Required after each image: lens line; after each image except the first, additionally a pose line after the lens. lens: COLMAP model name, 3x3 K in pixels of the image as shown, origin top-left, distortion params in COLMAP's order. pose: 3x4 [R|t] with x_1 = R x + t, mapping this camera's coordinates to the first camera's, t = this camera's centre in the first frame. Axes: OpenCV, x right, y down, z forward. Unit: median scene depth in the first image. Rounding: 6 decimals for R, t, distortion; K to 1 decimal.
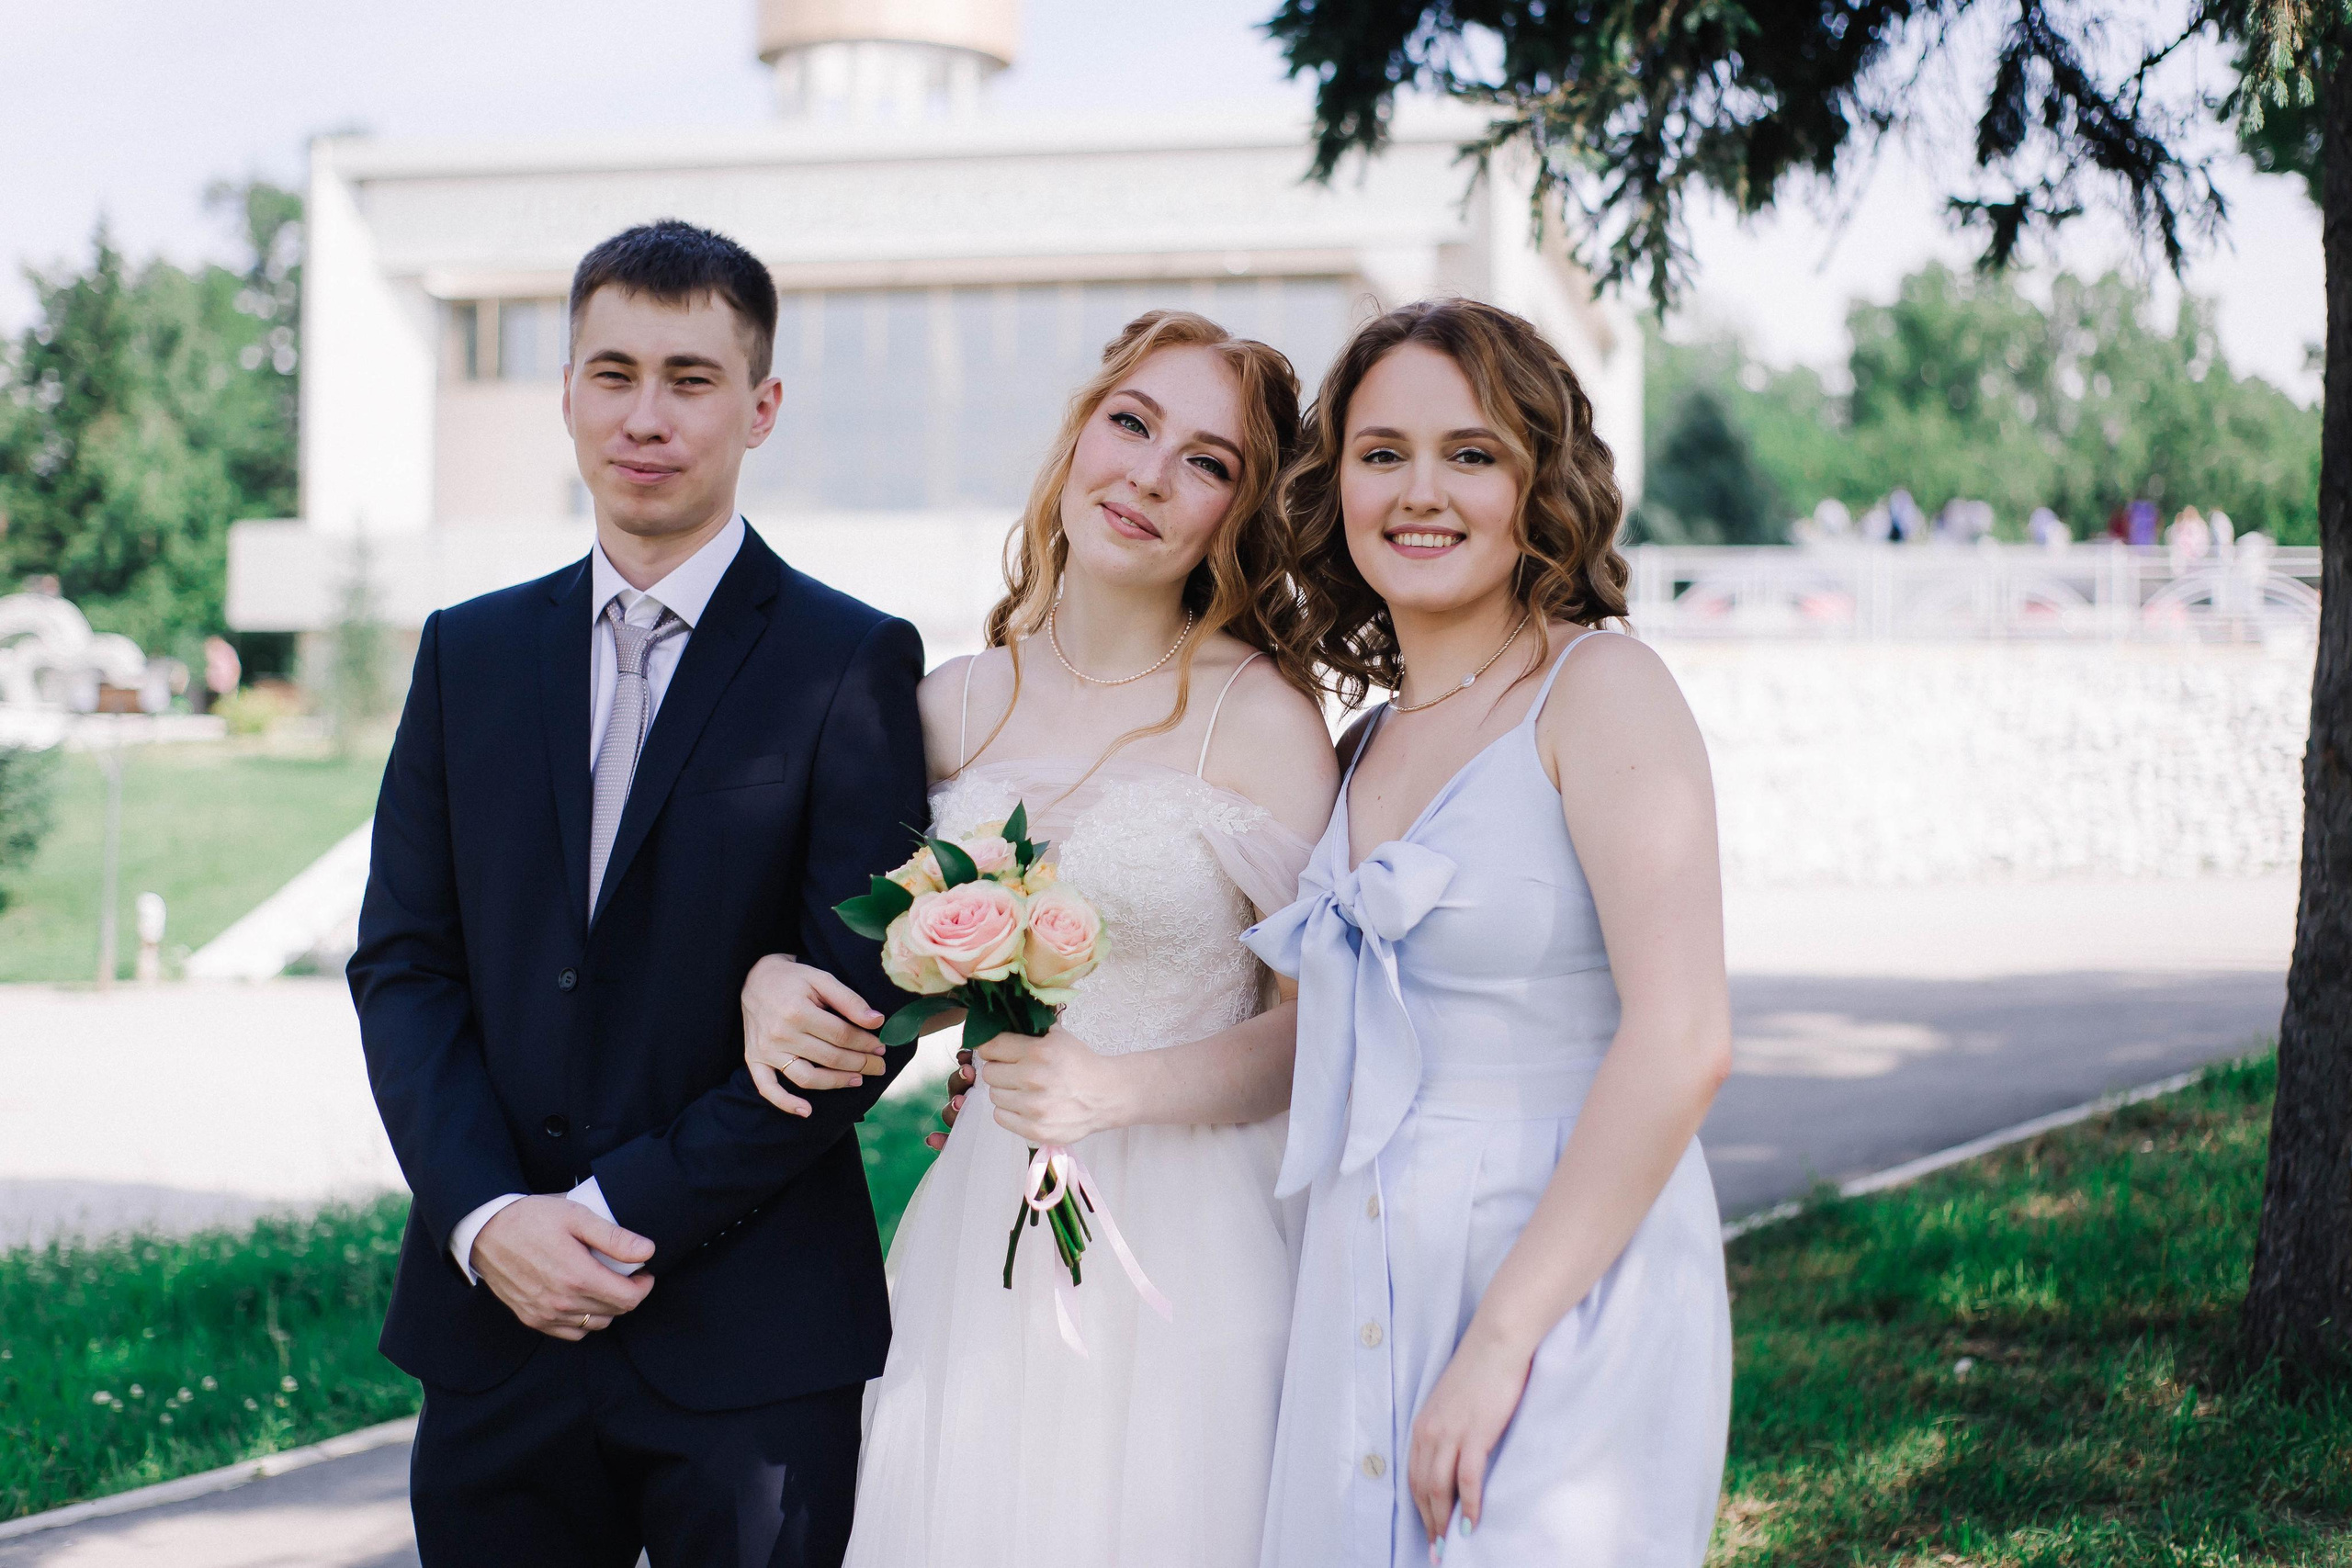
lens RADIAL K [[3365.4, 0, 1165.8], [0, 3365.4, 791.6], [0, 0, 1]] dist [-0.079646, -0.012591]
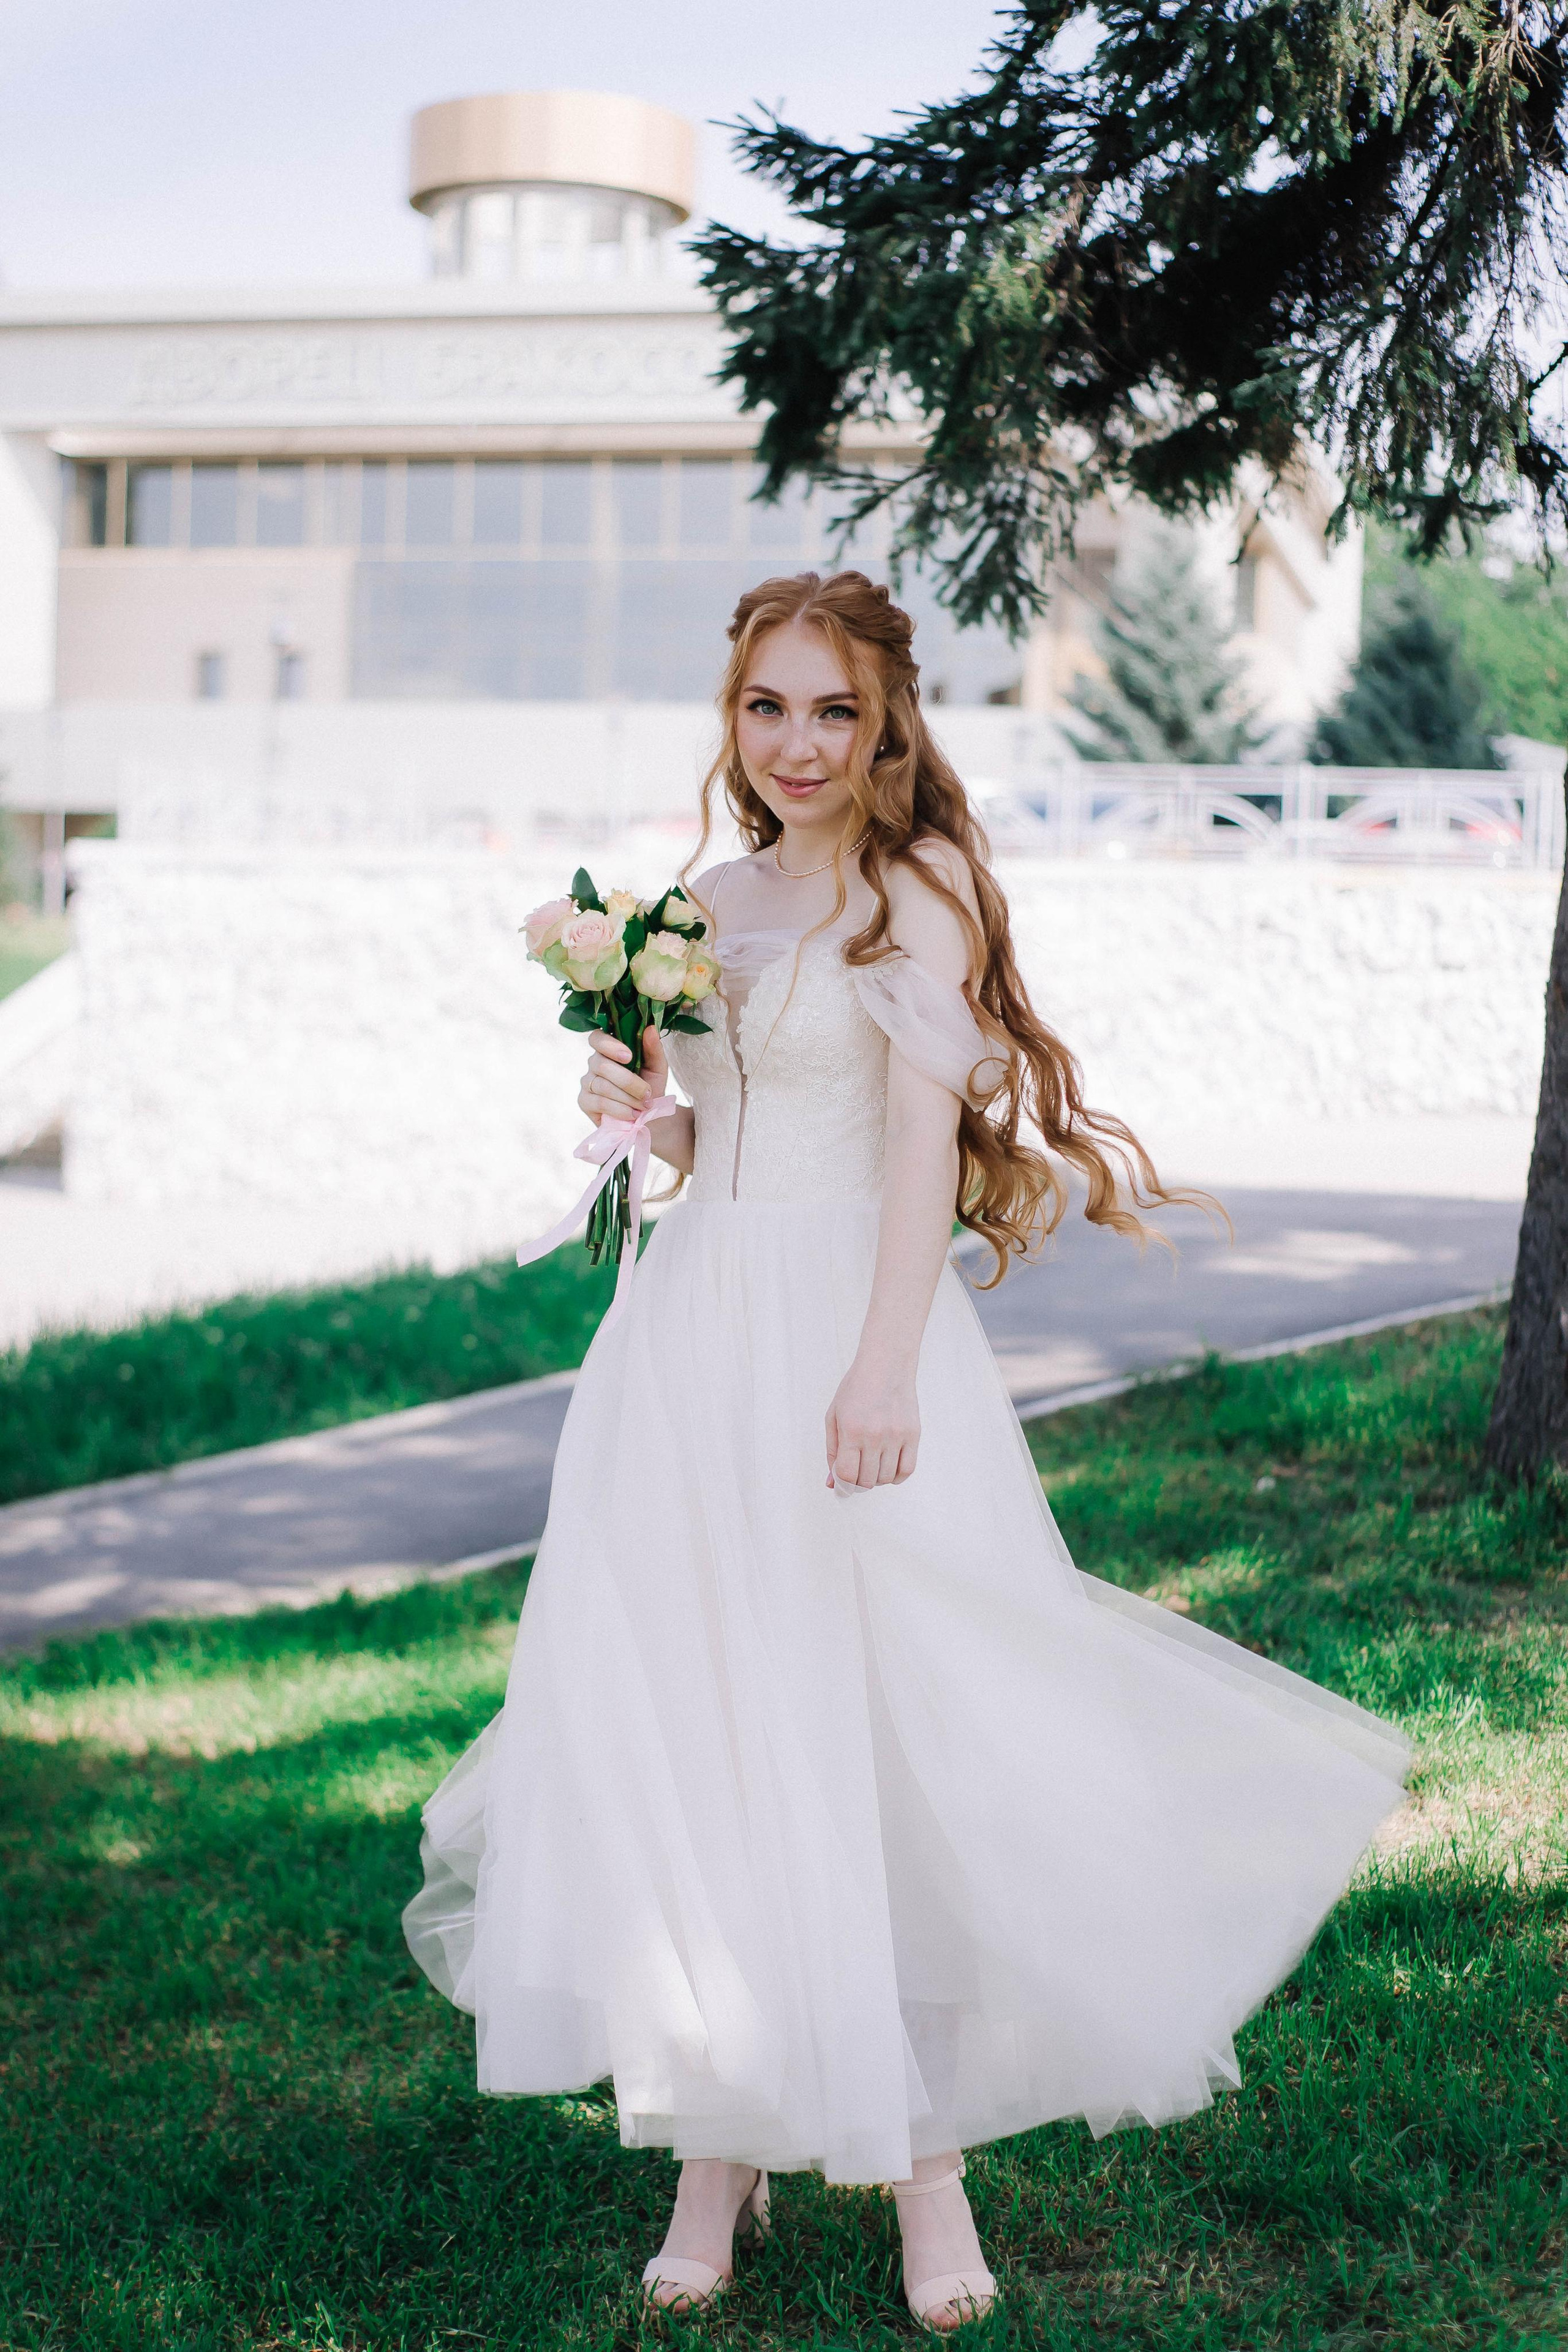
lens RADIAL K [[3730.9, 0, 783.1], [0, 3730.9, 1271.7], [0, 0, 1]] dist [-0.150907, 0.033530]
pose [[0.999476, 0.025776, -0.019567, 0.063477], [-0.024310, 0.997123, 0.071790, 0.000405], [0.021361, -0.071277, 0.997228, -0.264099]]
